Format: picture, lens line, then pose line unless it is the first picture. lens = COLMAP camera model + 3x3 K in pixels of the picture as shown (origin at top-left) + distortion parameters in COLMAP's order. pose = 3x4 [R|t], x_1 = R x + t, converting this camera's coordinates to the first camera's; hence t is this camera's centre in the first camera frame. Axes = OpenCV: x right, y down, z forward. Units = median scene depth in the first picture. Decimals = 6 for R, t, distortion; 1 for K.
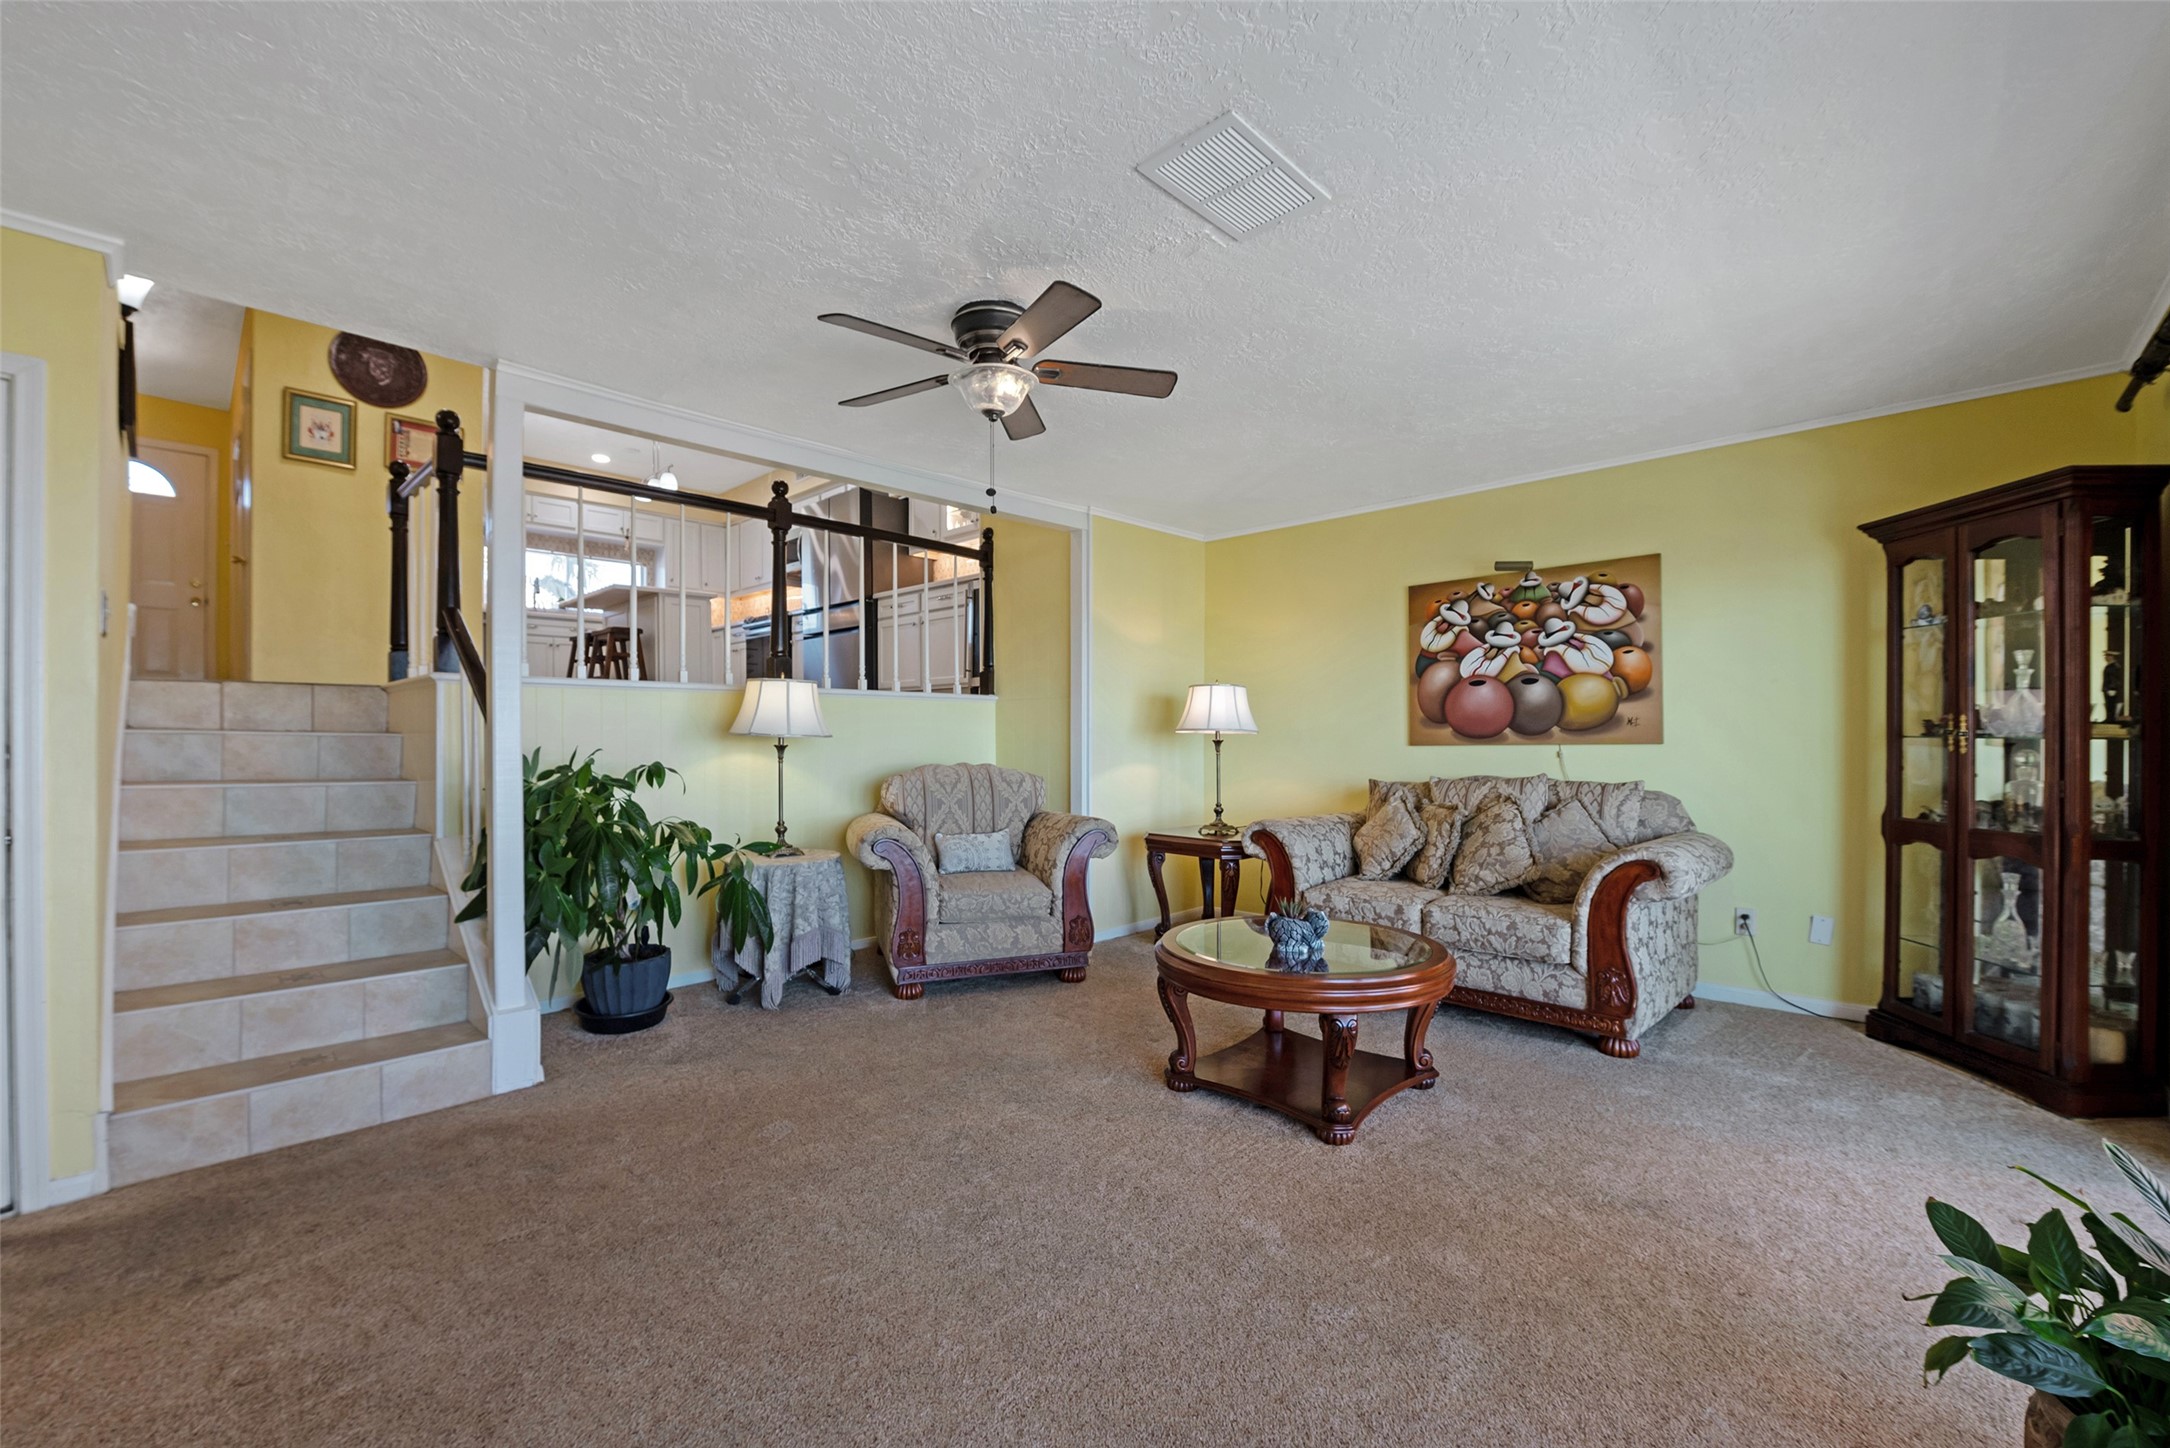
lens RADIAL K [[889.2, 0, 1080.0], [0, 889.2, 738.6], [0, 0, 1]] dist [0.000678, -0.011278]
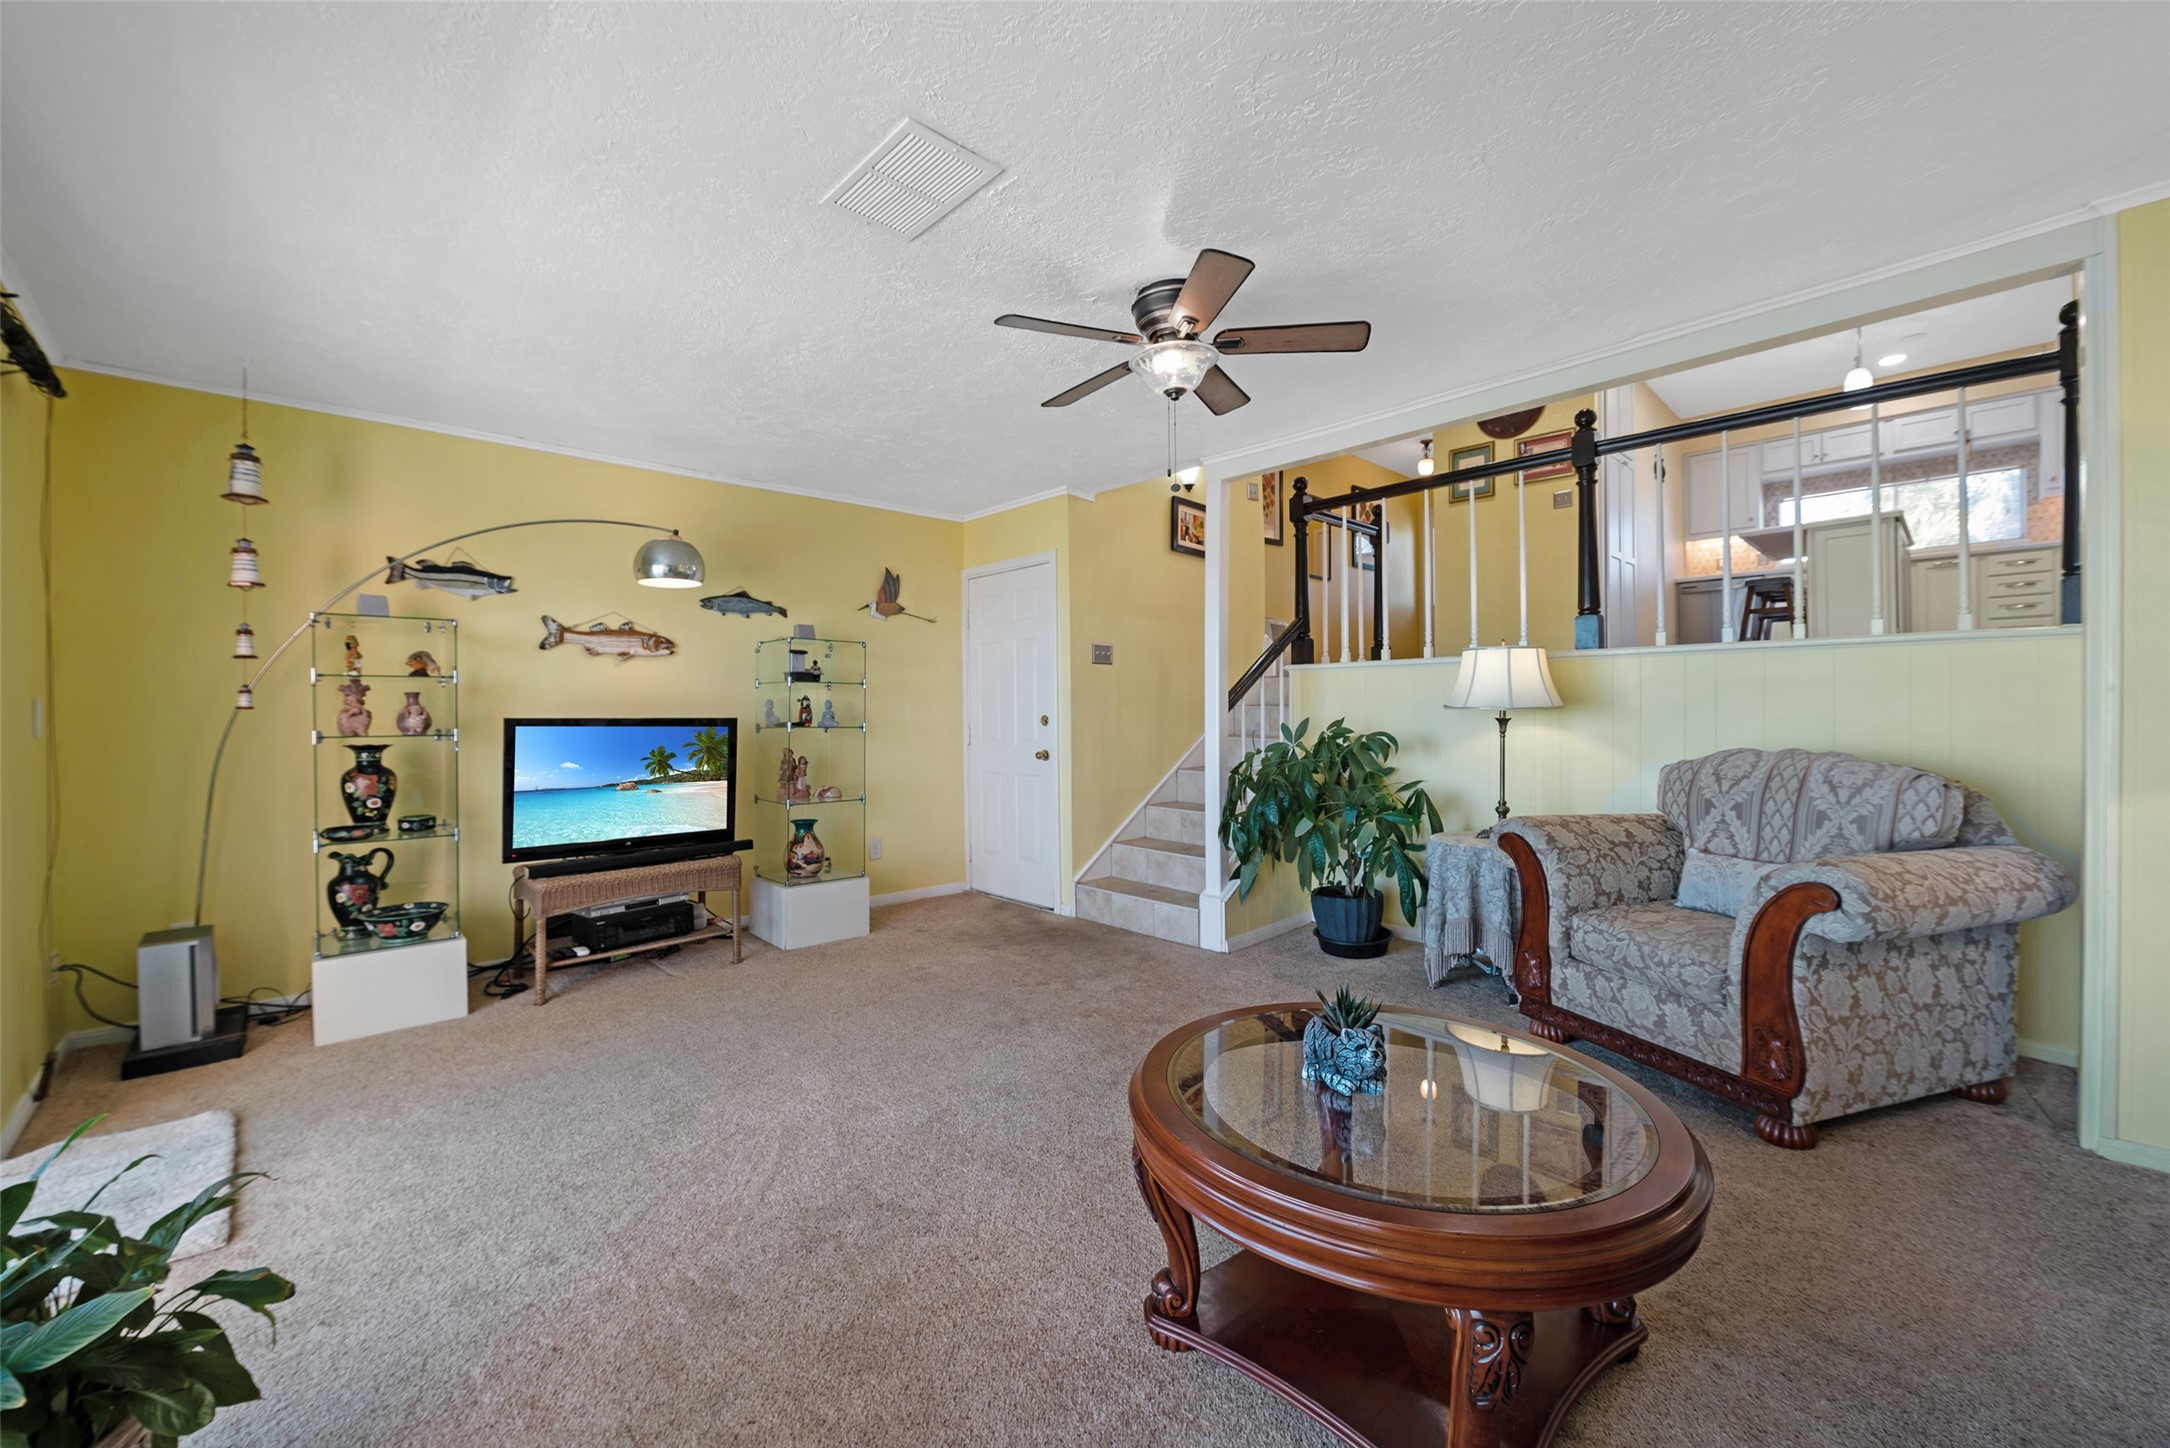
lens RADIAL K [[857.5, 0, 1063.2], [0, 857.5, 718.5], [0, 0, 1]] dist [-0.015956, -0.000627]
pose [[-0.065054, 0.010759, -0.997824, 0.572634], [0.006254, 0.999927, 0.010374, -0.004109], [0.997862, -0.005565, -0.065117, 0.607210]]
